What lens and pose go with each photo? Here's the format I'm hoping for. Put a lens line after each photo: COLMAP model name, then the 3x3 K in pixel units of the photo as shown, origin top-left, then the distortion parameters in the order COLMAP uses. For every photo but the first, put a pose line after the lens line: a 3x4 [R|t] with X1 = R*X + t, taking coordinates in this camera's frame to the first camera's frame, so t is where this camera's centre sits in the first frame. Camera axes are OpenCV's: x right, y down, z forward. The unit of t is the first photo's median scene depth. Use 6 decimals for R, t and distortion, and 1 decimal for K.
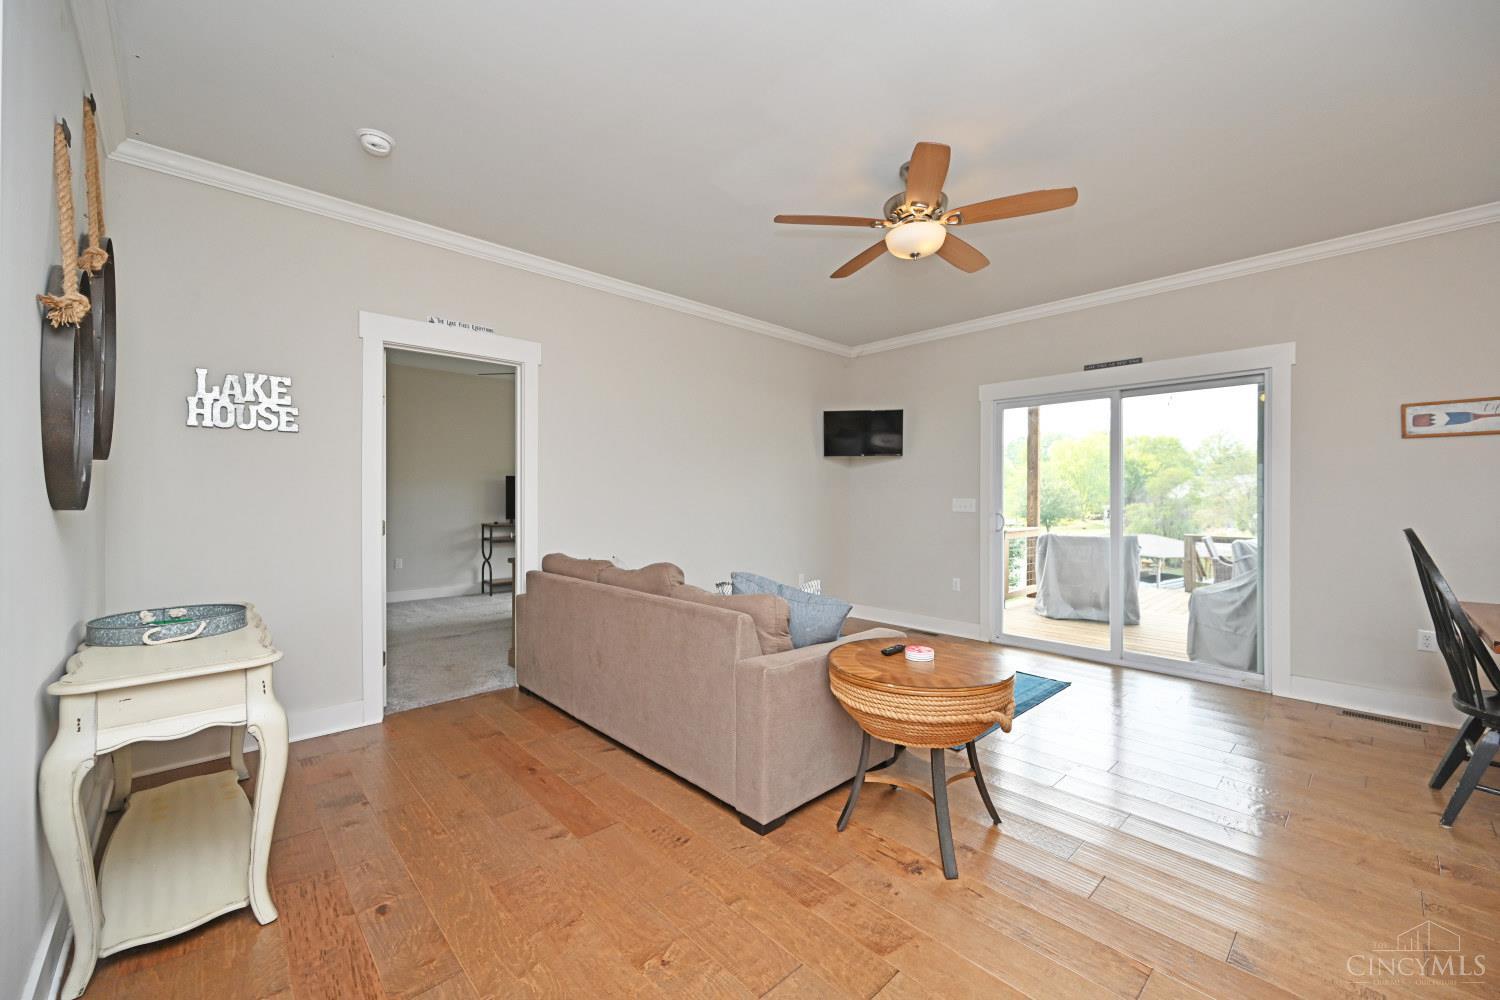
lens RADIAL K [[594.6, 0, 749.2], [0, 594.6, 495.7], [0, 0, 1]] dist [0.002499, -0.000975]
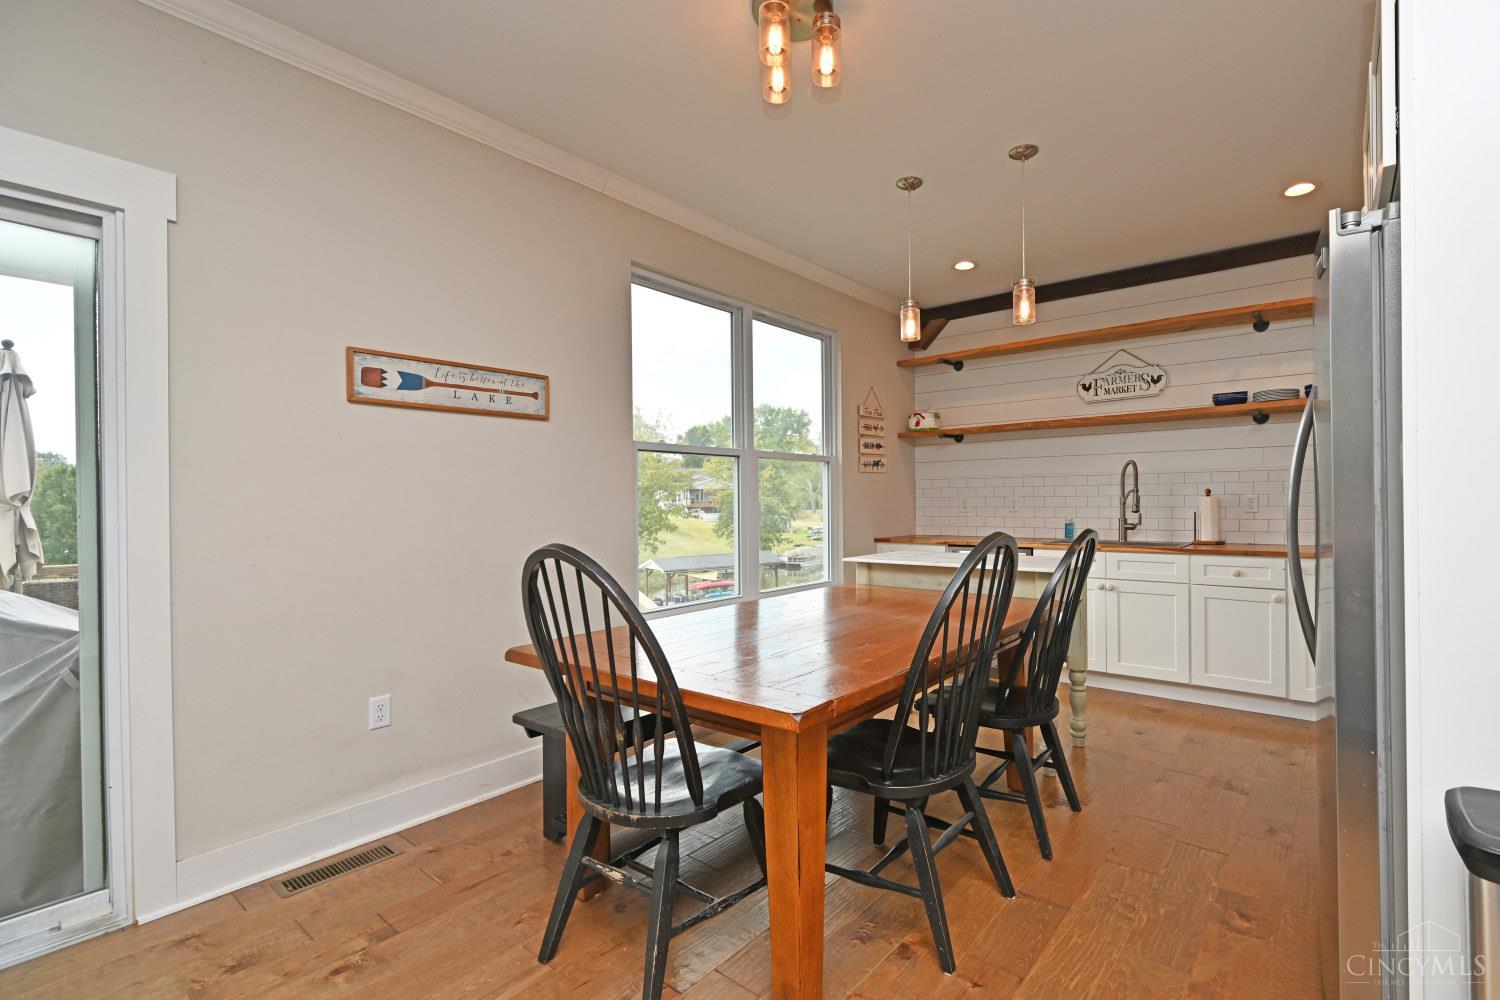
lens RADIAL K [[679.6, 0, 821.8], [0, 679.6, 504.8], [0, 0, 1]] dist [-0.000585, -0.000723]
pose [[-0.166345, -0.007902, 0.986036, 0.308782], [0.003884, 0.999955, 0.008669, 0.008717], [-0.986060, 0.005272, -0.166307, 0.632850]]
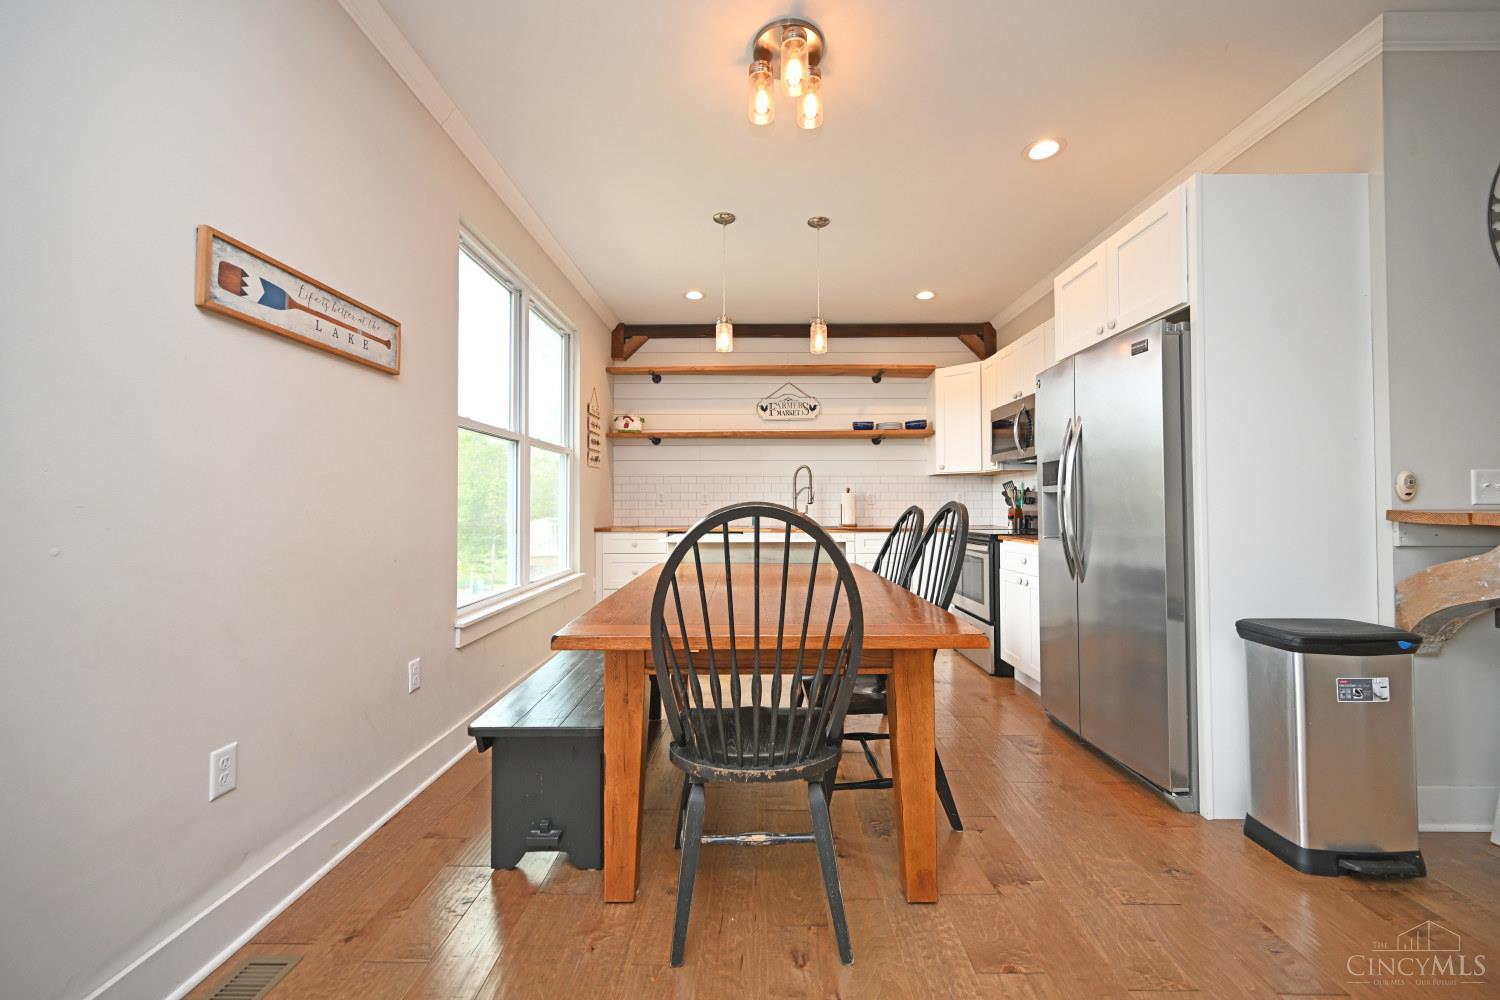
lens RADIAL K [[594.6, 0, 752.4], [0, 594.6, 495.8], [0, 0, 1]] dist [0.002499, -0.000975]
pose [[-0.720504, 0.009742, 0.693383, 0.532755], [-0.003151, 0.999845, -0.017323, 0.043123], [-0.693444, -0.014666, -0.720361, 1.040040]]
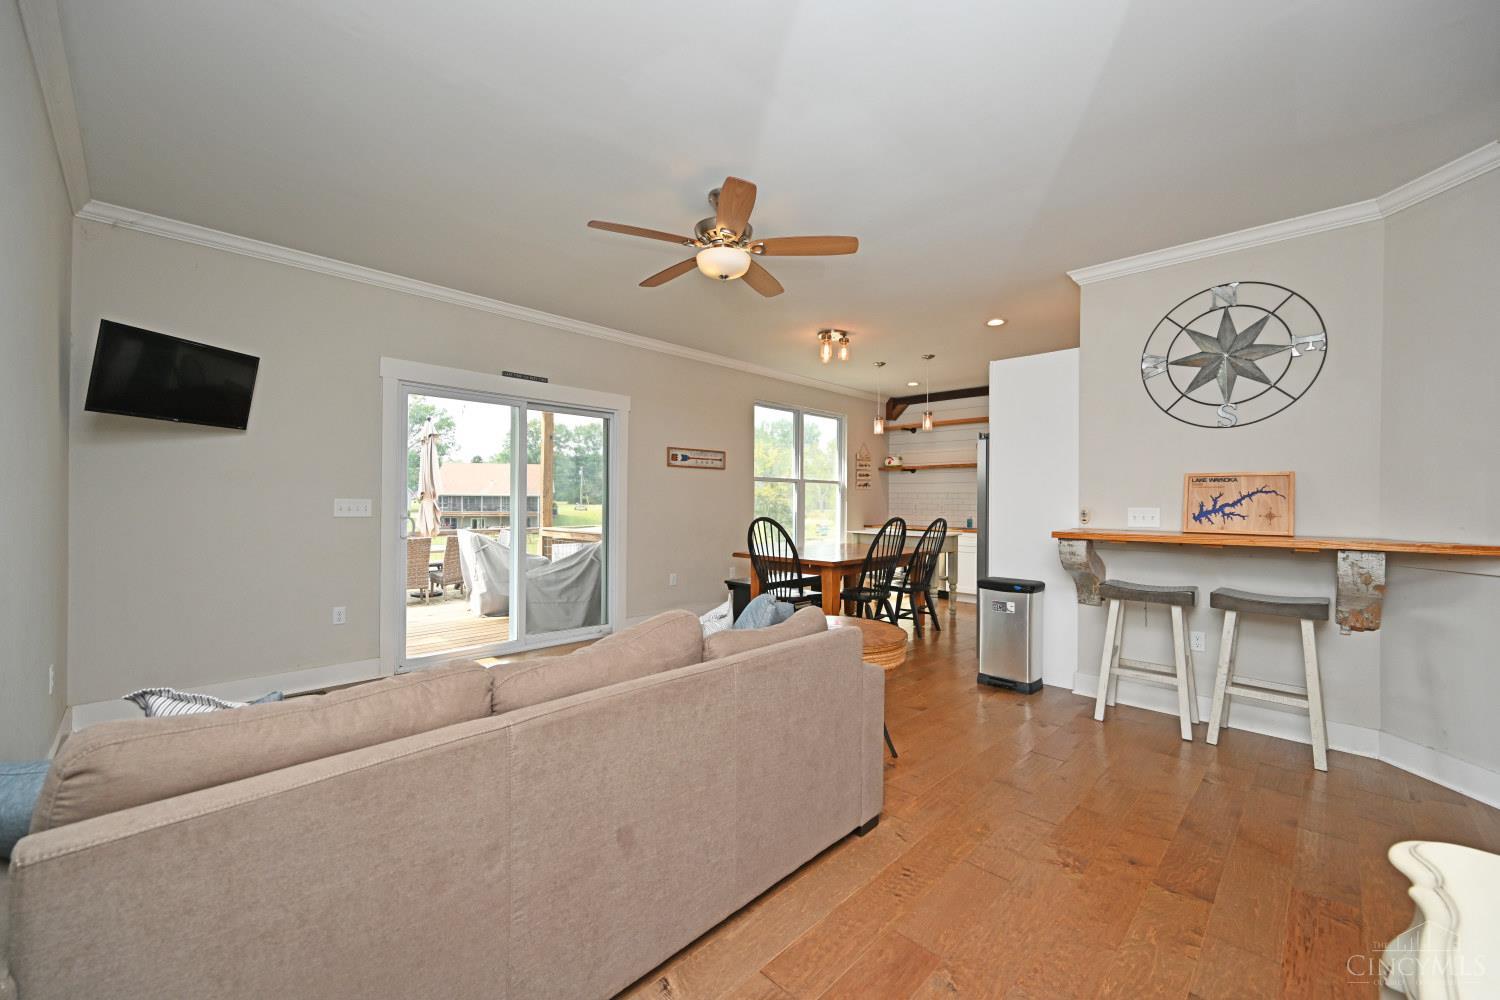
lens RADIAL K [[594.6, 0, 760.7], [0, 594.6, 500.4], [0, 0, 1]] dist [0.002499, -0.000975]
pose [[-0.053050, -0.002024, 0.998590, -0.664511], [-0.014094, 0.999900, 0.001278, -0.002768], [-0.998492, -0.014007, -0.053073, 0.826315]]
